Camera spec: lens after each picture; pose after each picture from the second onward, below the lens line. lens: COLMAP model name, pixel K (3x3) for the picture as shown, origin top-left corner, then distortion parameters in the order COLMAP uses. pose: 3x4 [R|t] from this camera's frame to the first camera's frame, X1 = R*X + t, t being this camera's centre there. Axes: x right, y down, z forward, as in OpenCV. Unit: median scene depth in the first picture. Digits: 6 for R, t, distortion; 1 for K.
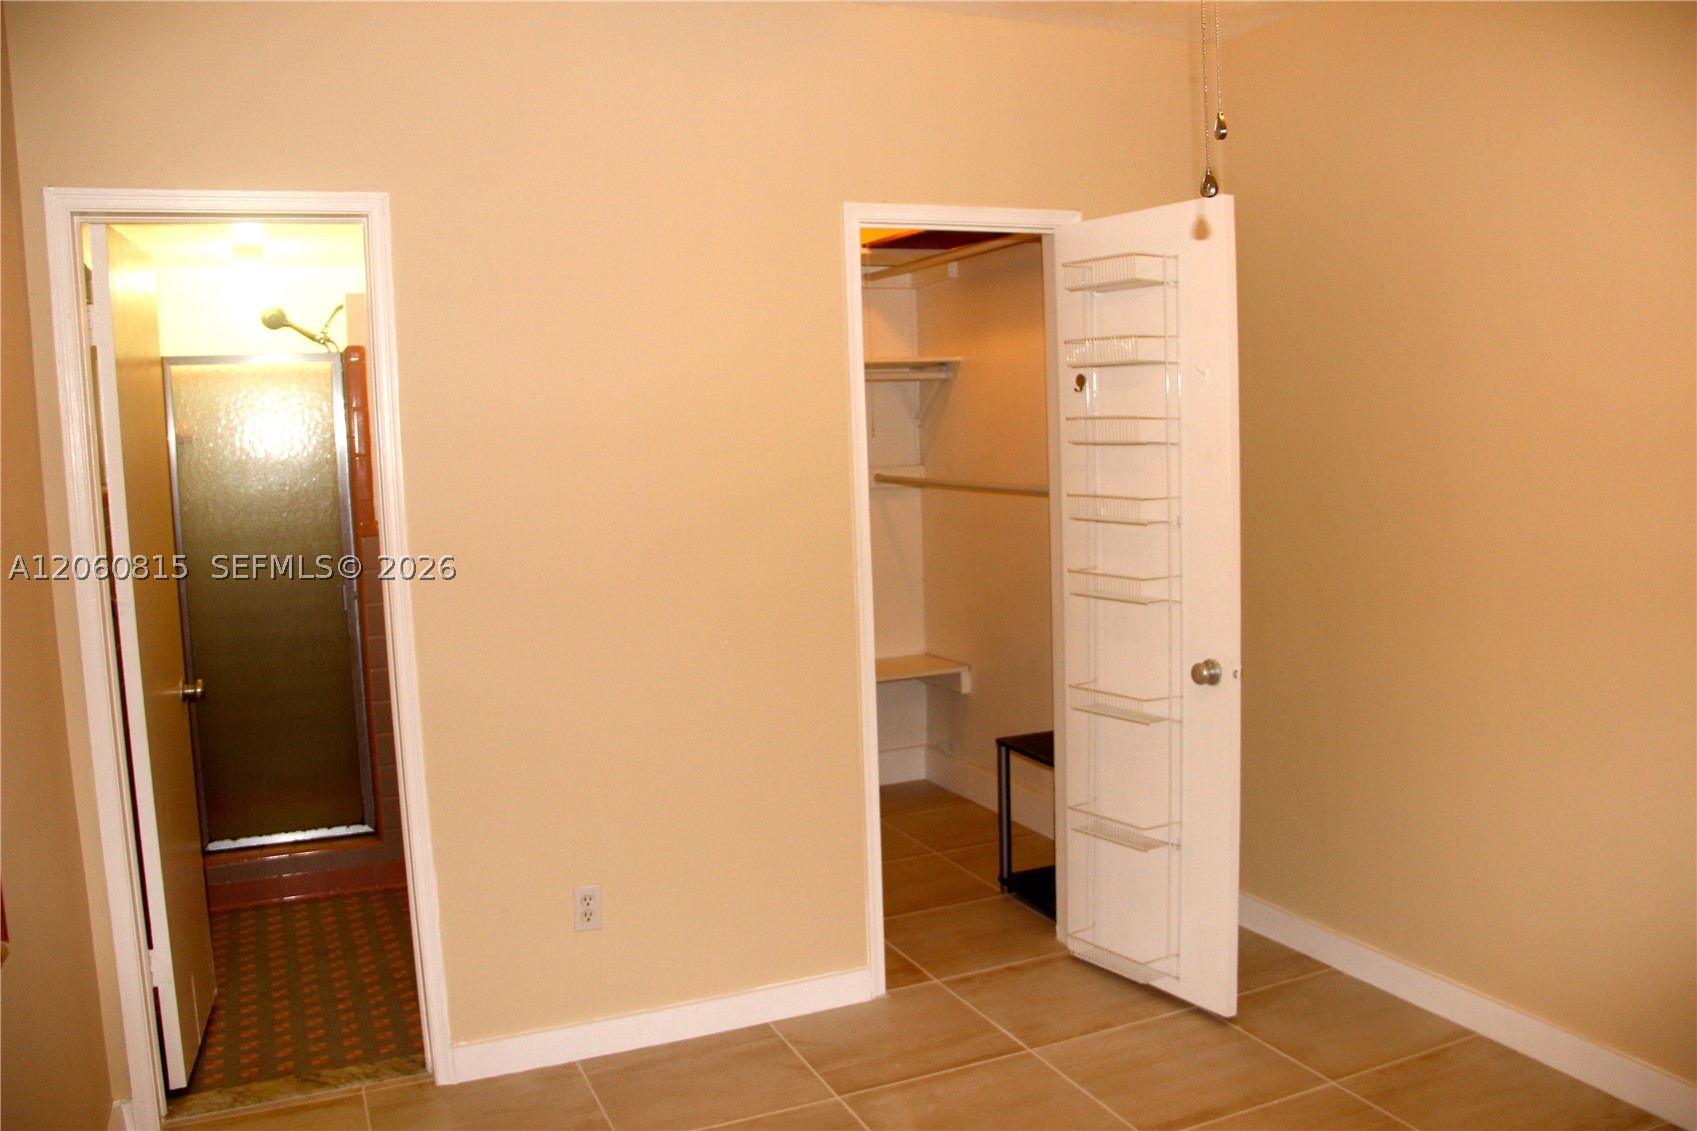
lens RADIAL K [[1403.3, 0, 848.5], [0, 1403.3, 565.5], [0, 0, 1]] dist [-0.181321, 0.135705]
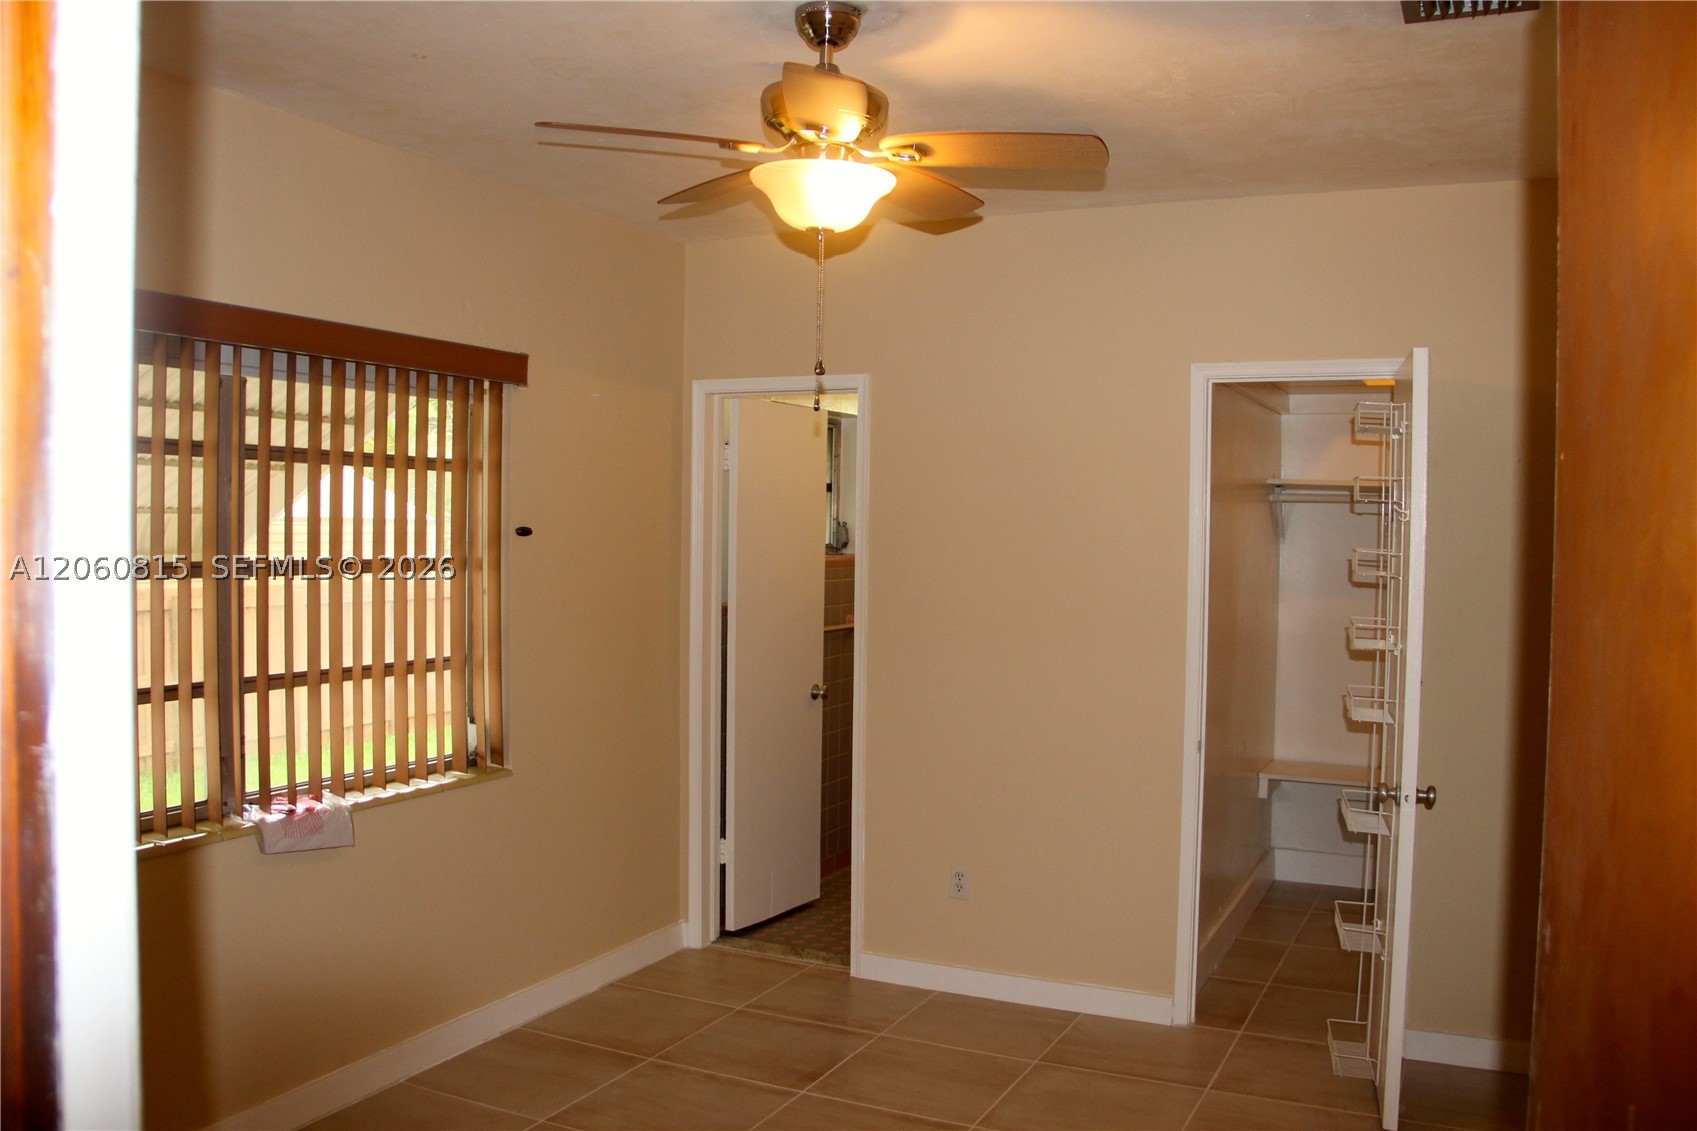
lens RADIAL K [[1403.3, 0, 848.5], [0, 1403.3, 565.5], [0, 0, 1]] dist [-0.181321, 0.135705]
pose [[0.642661, 0.062636, -0.763586, 0.801628], [-0.112563, 0.993556, -0.013237, -0.035523], [0.757837, 0.094458, 0.645570, -0.006982]]
